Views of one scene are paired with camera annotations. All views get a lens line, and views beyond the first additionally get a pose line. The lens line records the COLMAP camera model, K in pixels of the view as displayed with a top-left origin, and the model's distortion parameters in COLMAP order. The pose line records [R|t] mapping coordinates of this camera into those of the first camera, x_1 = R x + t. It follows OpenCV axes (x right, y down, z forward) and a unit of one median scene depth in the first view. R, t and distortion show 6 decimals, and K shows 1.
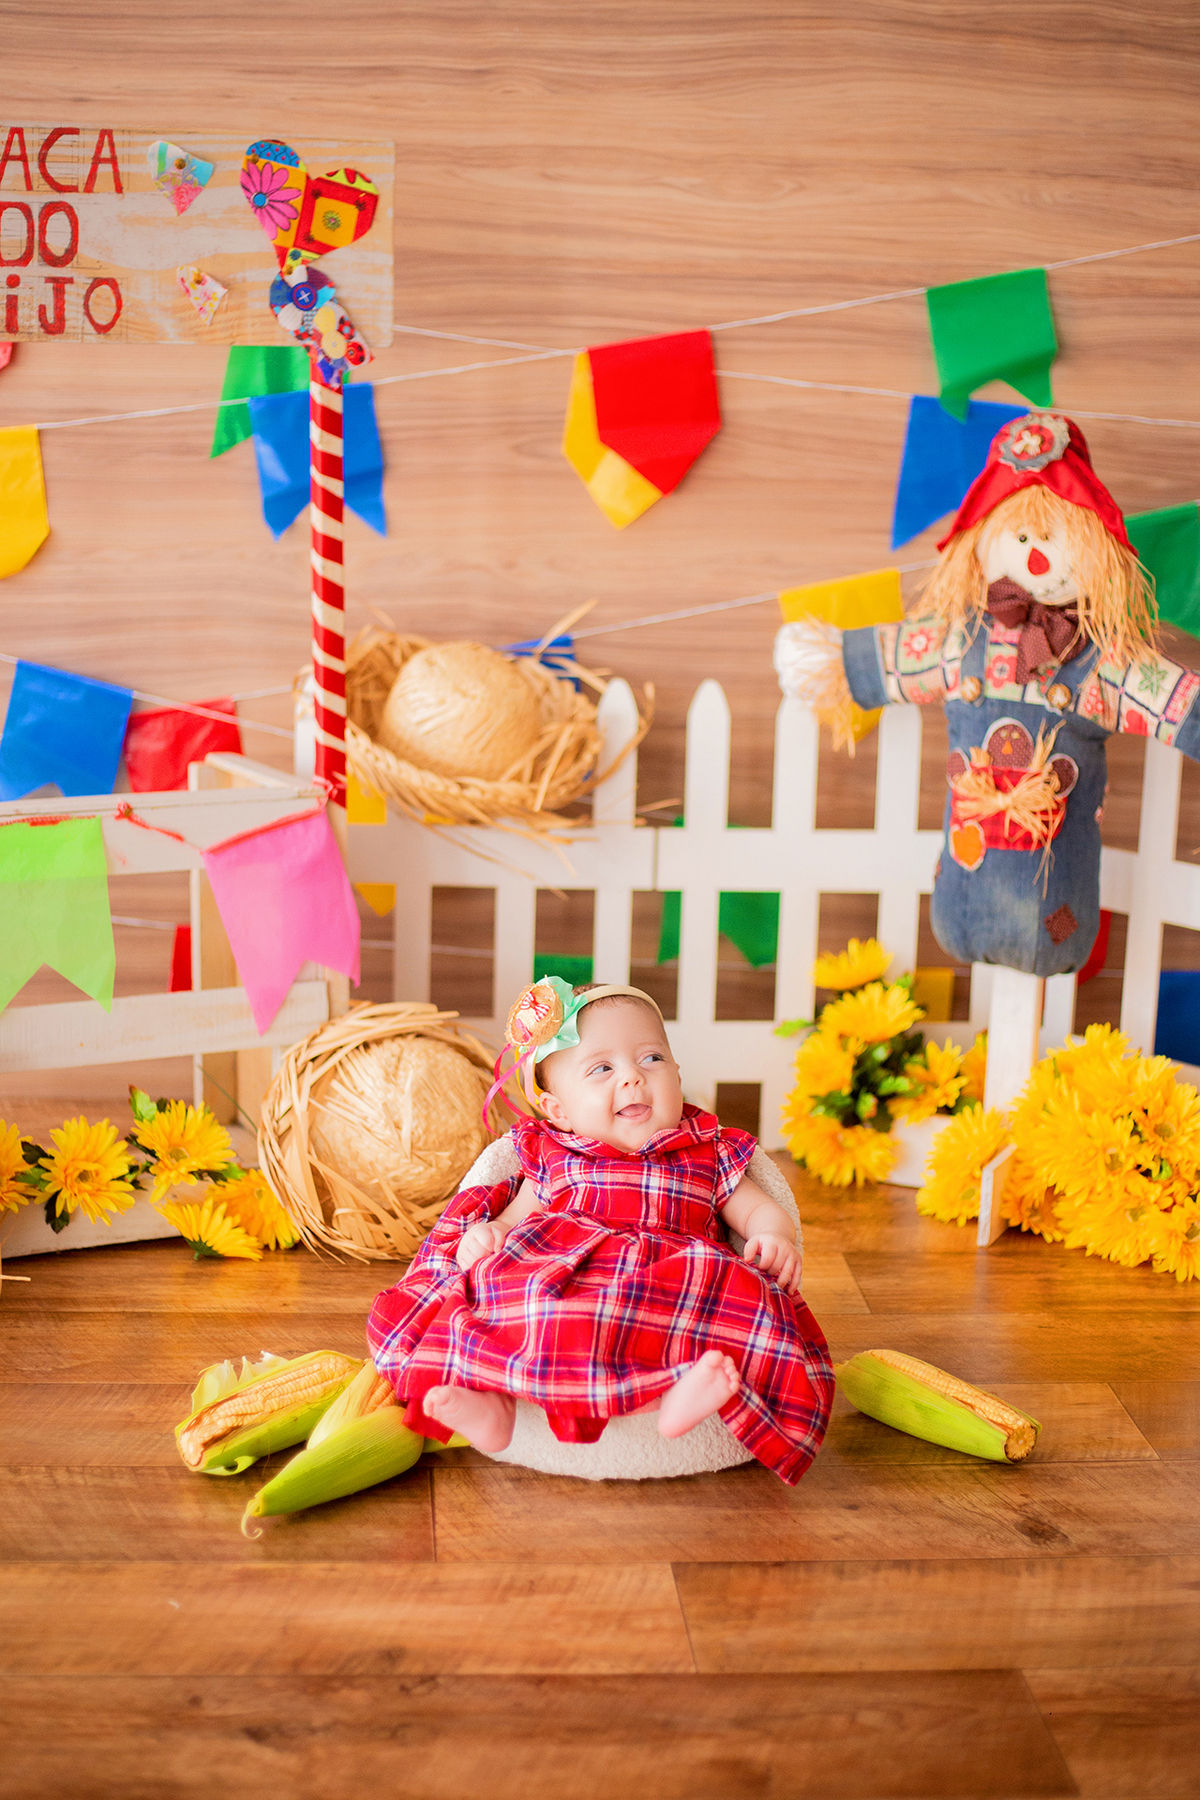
lens RADIAL K [[2511.8, 0, 600.0], [0, 2511.8, 900.0], [0, 0, 1]] dist [-0.056142, -0.349058]
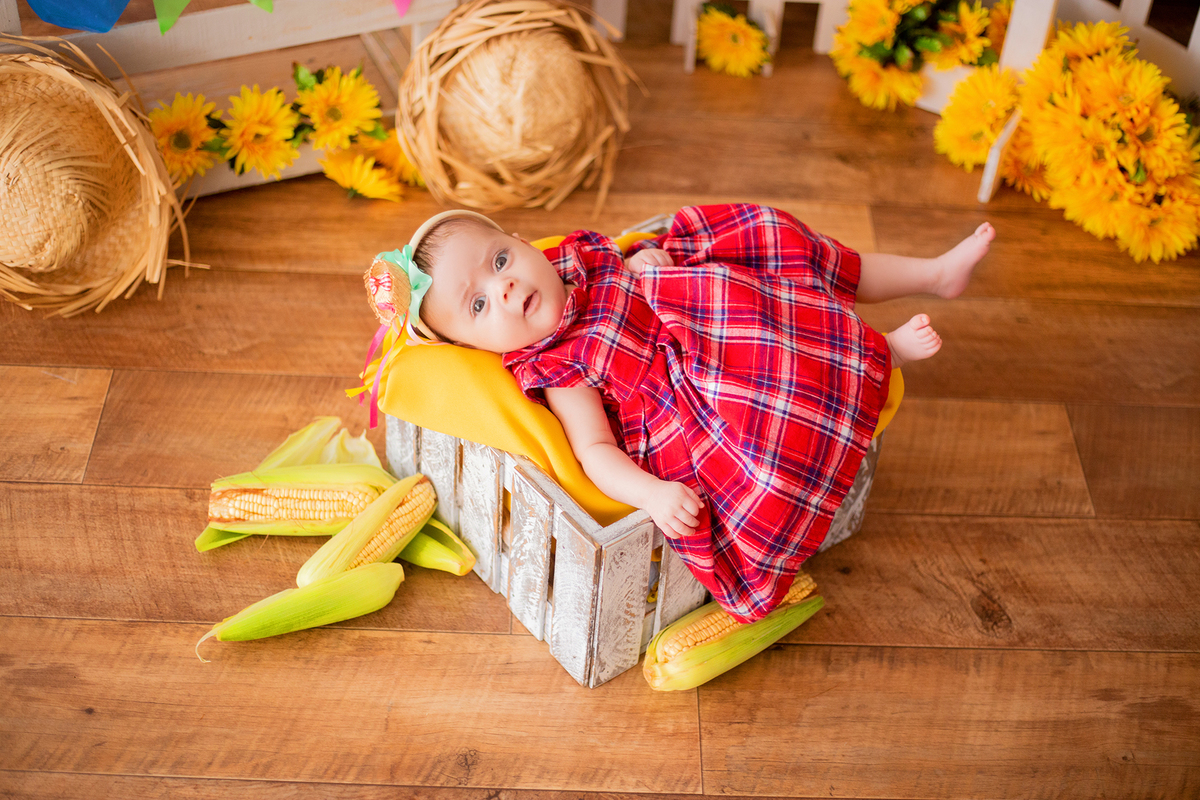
lens RADIAL K [[1674.5, 0, 595.8], [0, 1674.5, 335.4], [0, 0, 1]] dist [-0.056142, -0.349058]
pose [[0.996492, 0.069964, -0.045915, 0.004435], [-0.038464, 0.870199, 0.491197, -0.209956], [0.074321, -0.487708, 0.869838, 0.242473]]
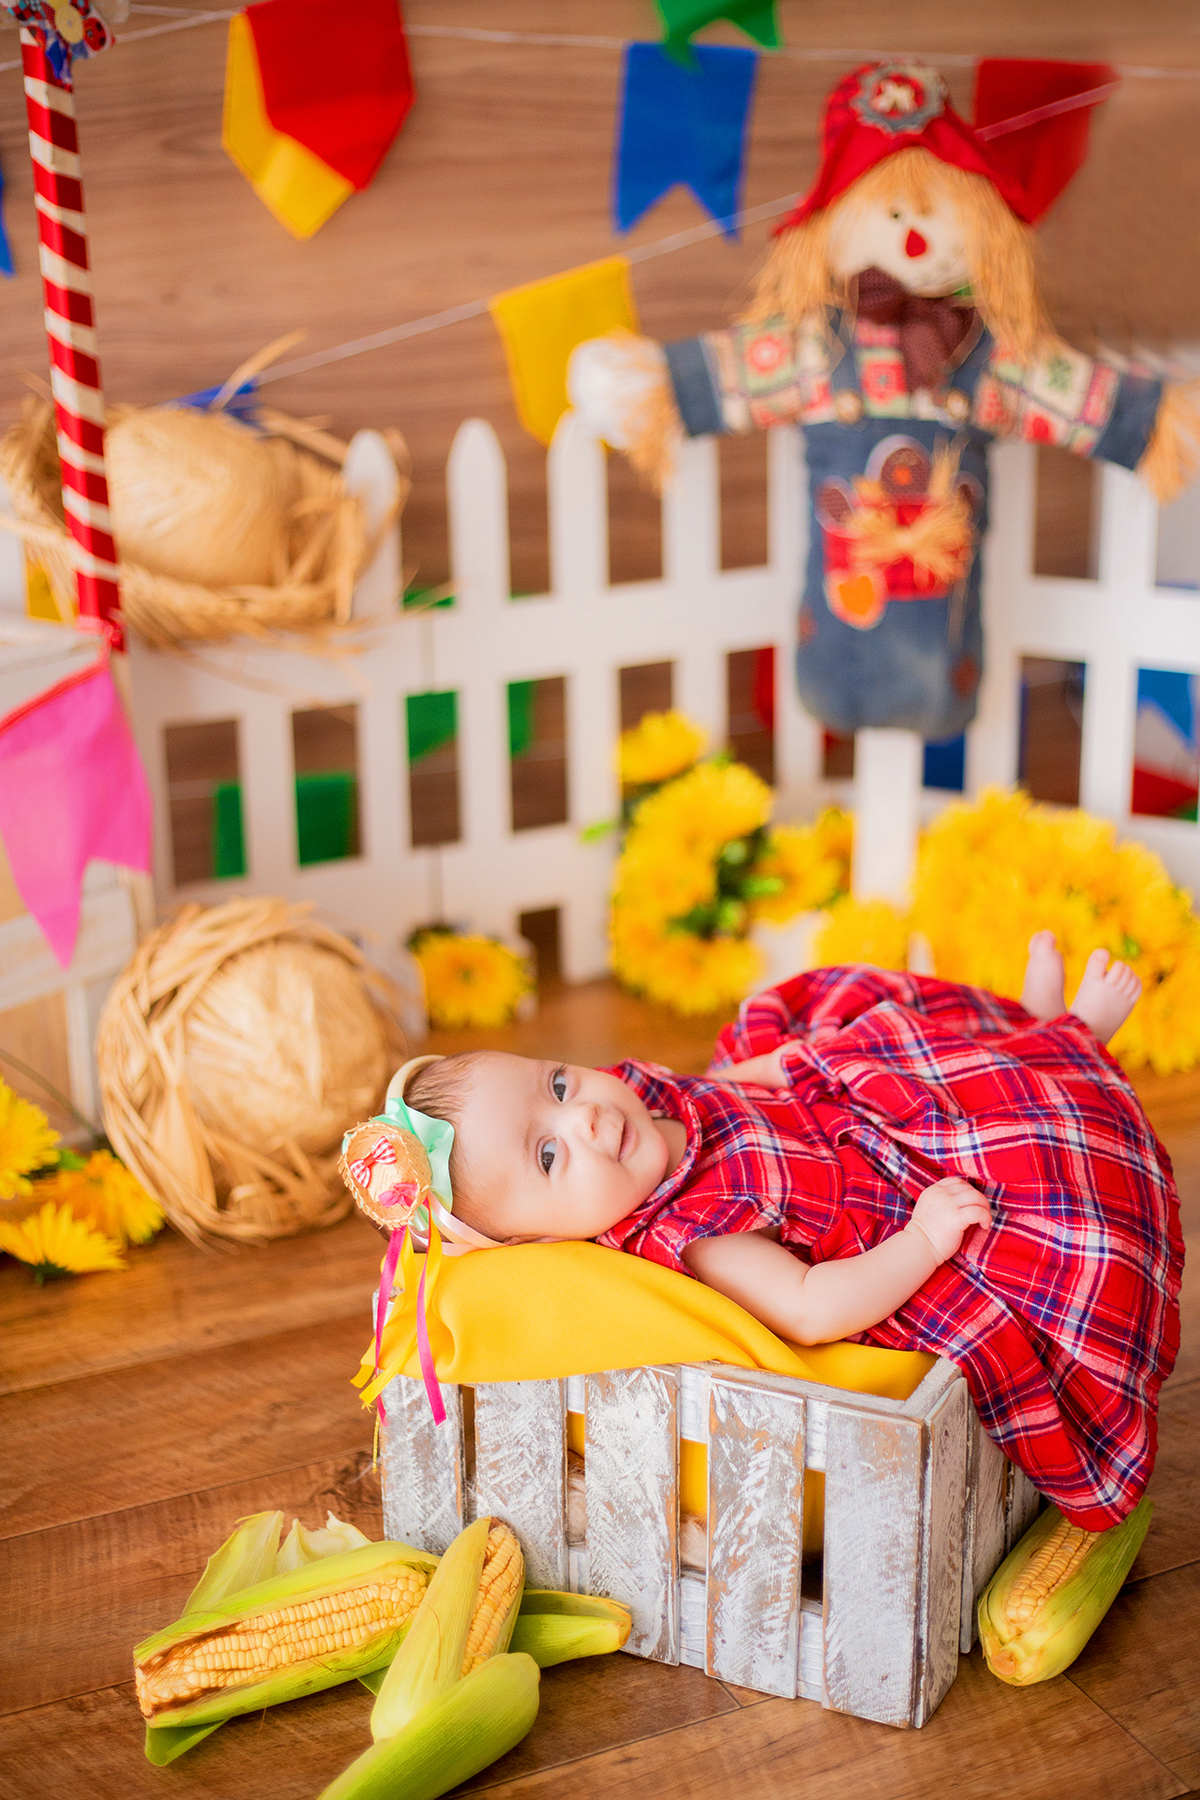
lens RADIAL K [[2511.8, 0, 600.0], [0, 2511.8, 900.0], [0, 0, 1]] dist [-0.056142, -0.349058]
pose [[0.936073, -0.163040, 0.311745, -0.215417], [0.118516, 0.980476, 0.156912, -0.066177], [-0.331242, -0.109935, 0.937120, 0.252124]]
